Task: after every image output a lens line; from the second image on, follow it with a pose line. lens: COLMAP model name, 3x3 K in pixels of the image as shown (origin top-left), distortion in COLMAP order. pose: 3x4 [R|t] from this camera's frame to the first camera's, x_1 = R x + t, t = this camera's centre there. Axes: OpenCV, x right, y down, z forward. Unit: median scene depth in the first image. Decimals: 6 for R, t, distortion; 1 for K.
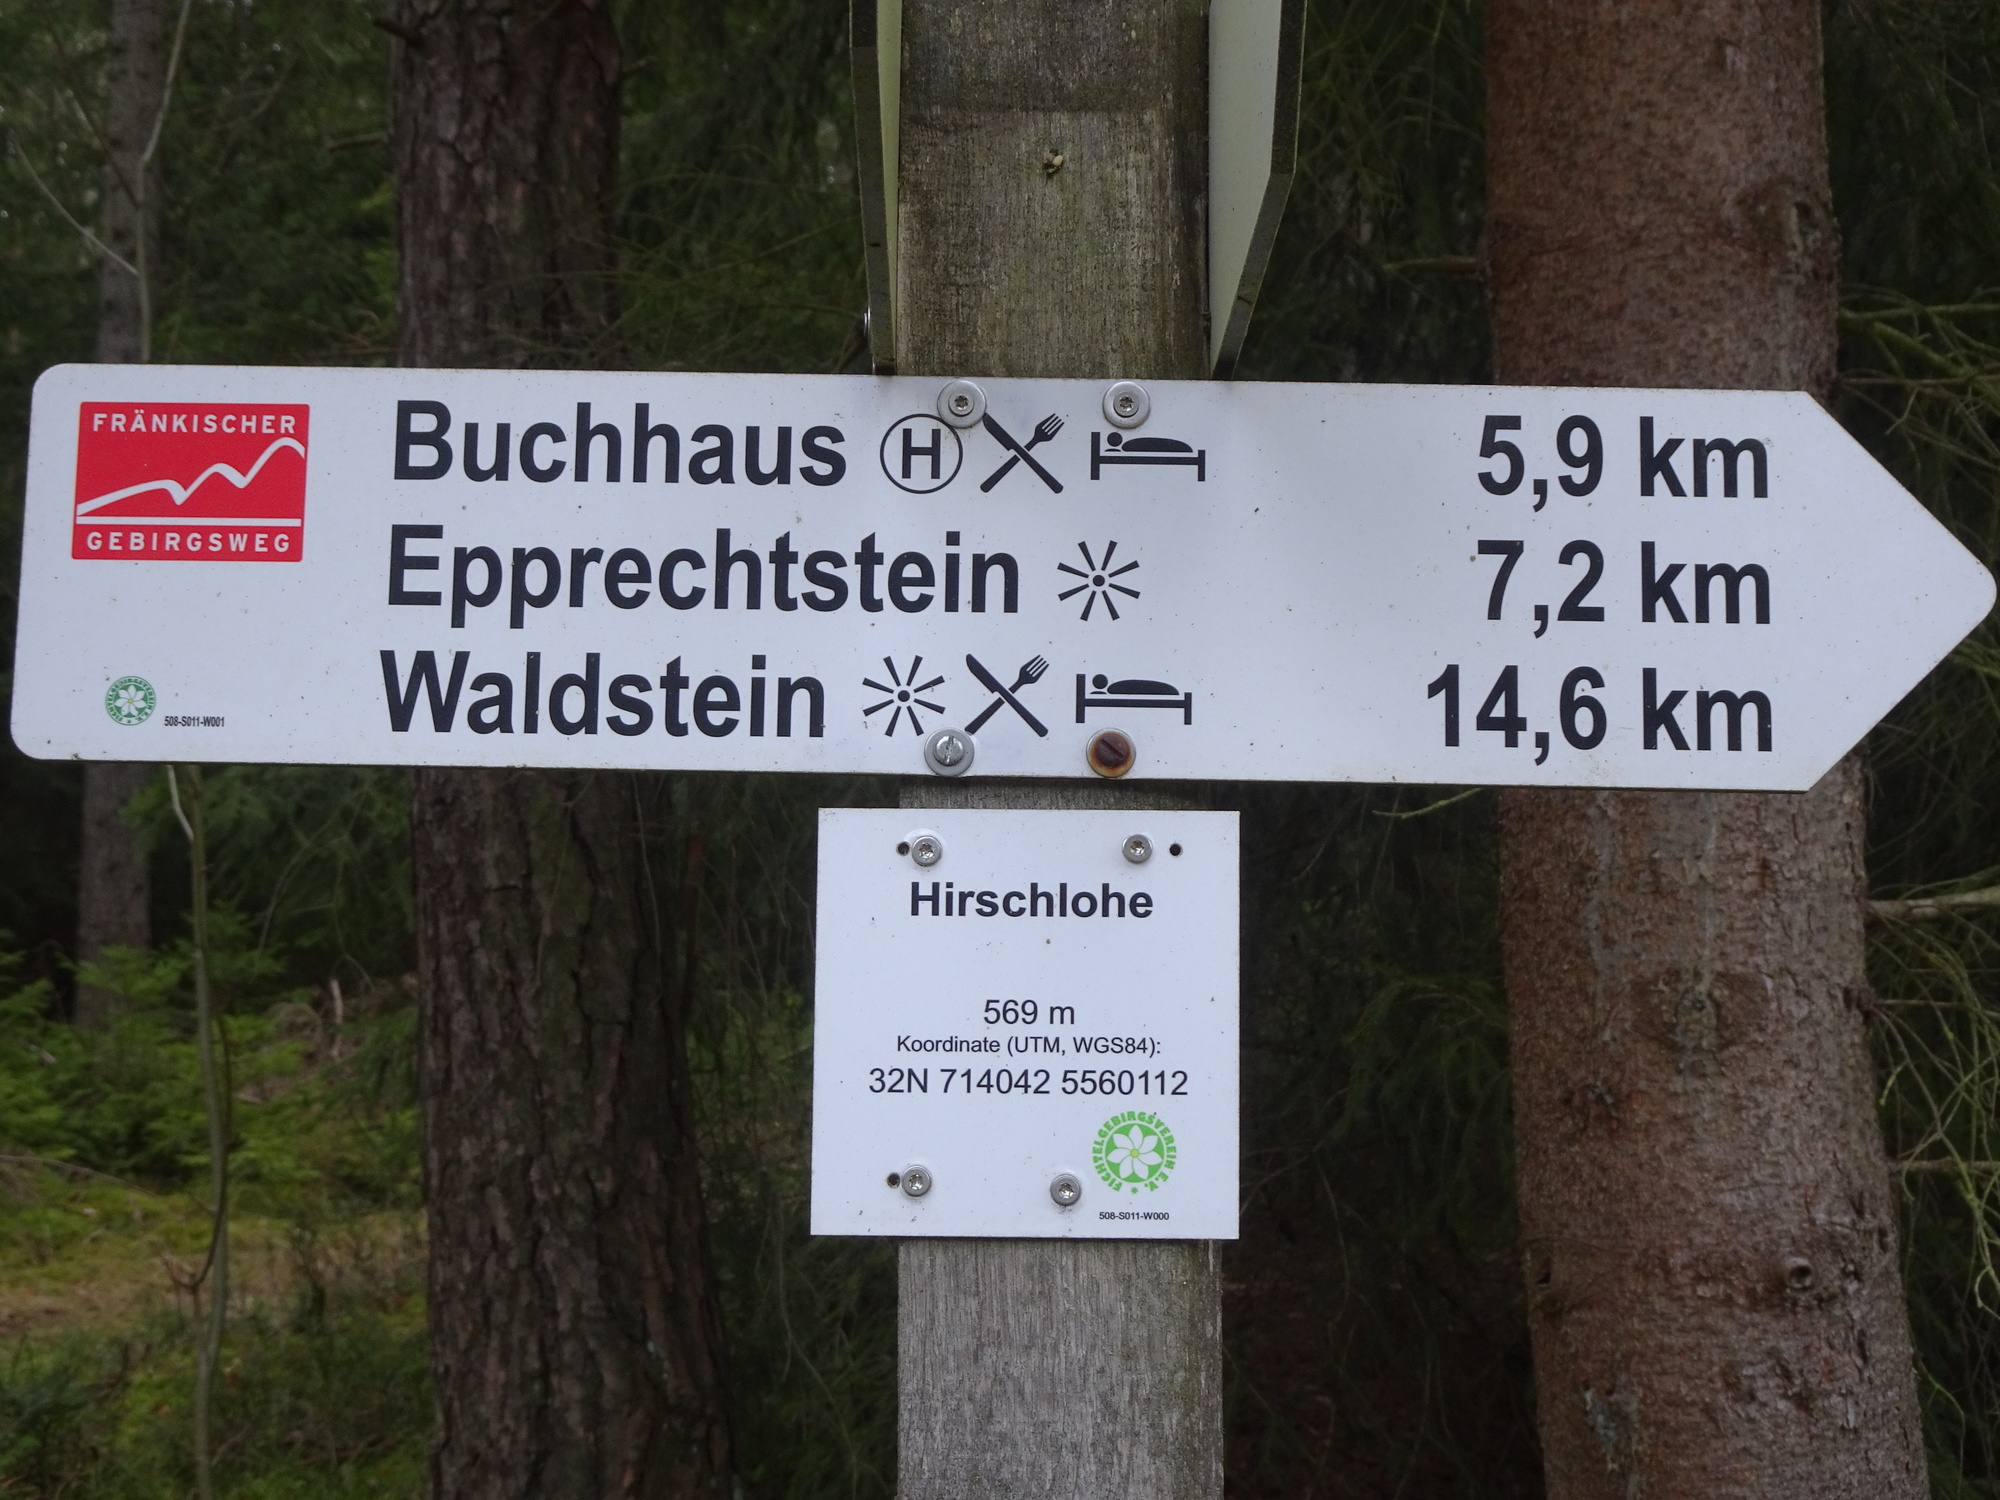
lens RADIAL K [[3590.2, 0, 1000.0], [0, 3590.2, 750.0], [0, 0, 1]] dist [-0.007448, -0.031230]
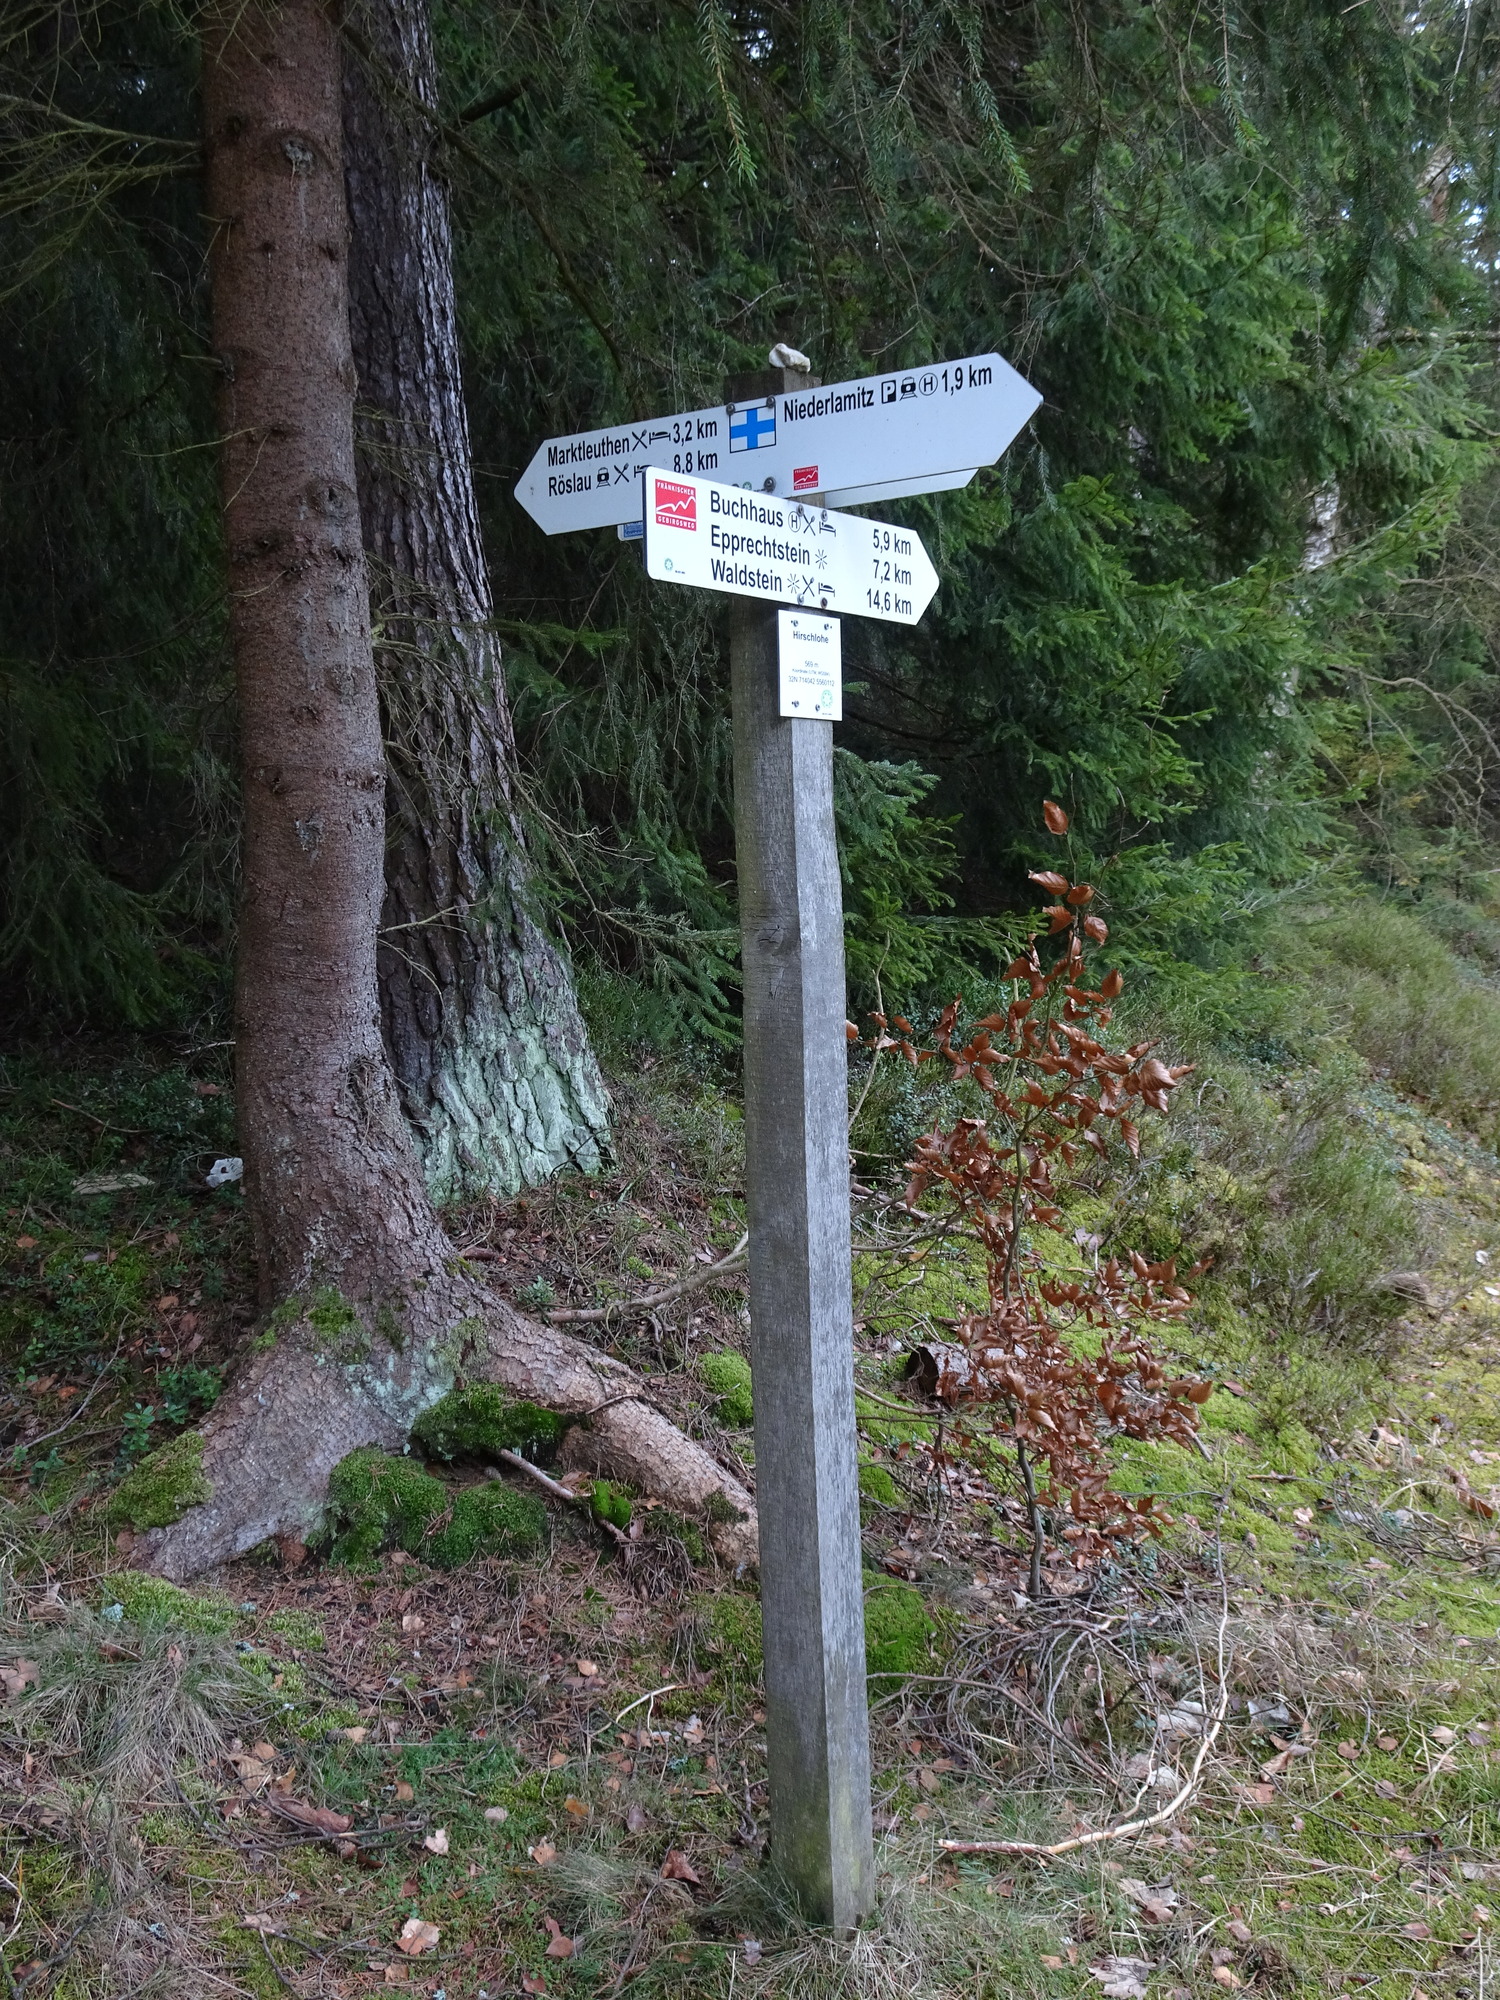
lens RADIAL K [[1898.3, 0, 765.7], [0, 1898.3, 1006.2], [0, 0, 1]] dist [0.061936, 0.013046]
pose [[0.604546, -0.081433, 0.792397, -1.786537], [-0.091925, 0.980983, 0.170946, 0.088529], [-0.791248, -0.176186, 0.585563, -0.324567]]
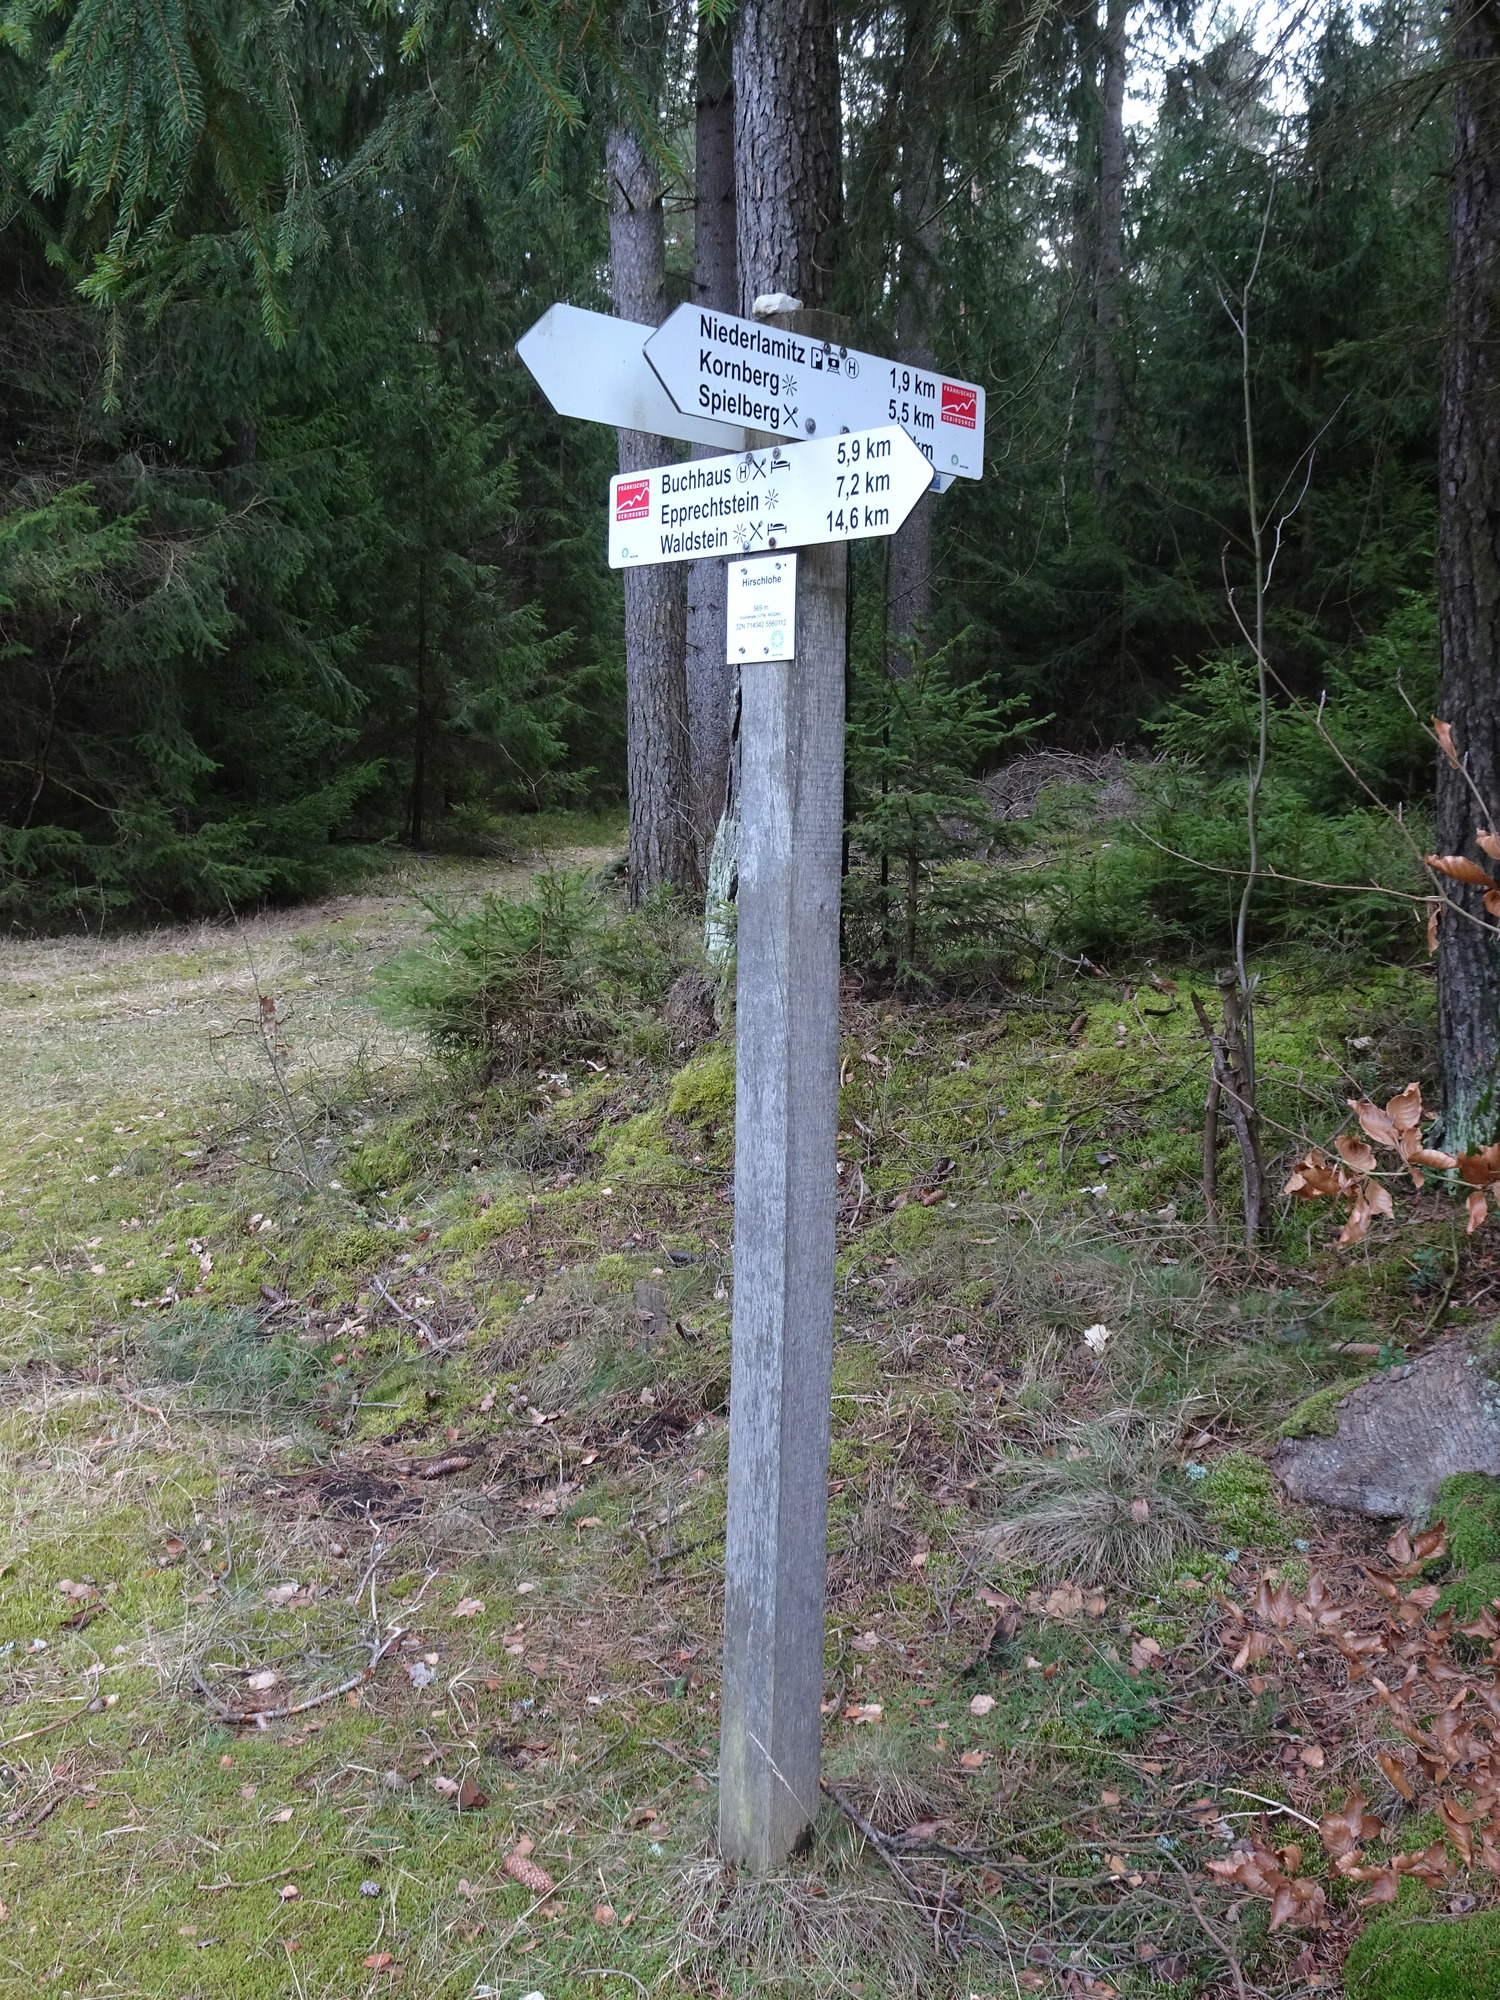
lens RADIAL K [[1898.3, 0, 765.7], [0, 1898.3, 1006.2], [0, 0, 1]] dist [0.061936, 0.013046]
pose [[0.685509, 0.071301, -0.724564, 1.639396], [0.094722, 0.978000, 0.185857, 0.113723], [0.721876, -0.196039, 0.663674, -0.564497]]
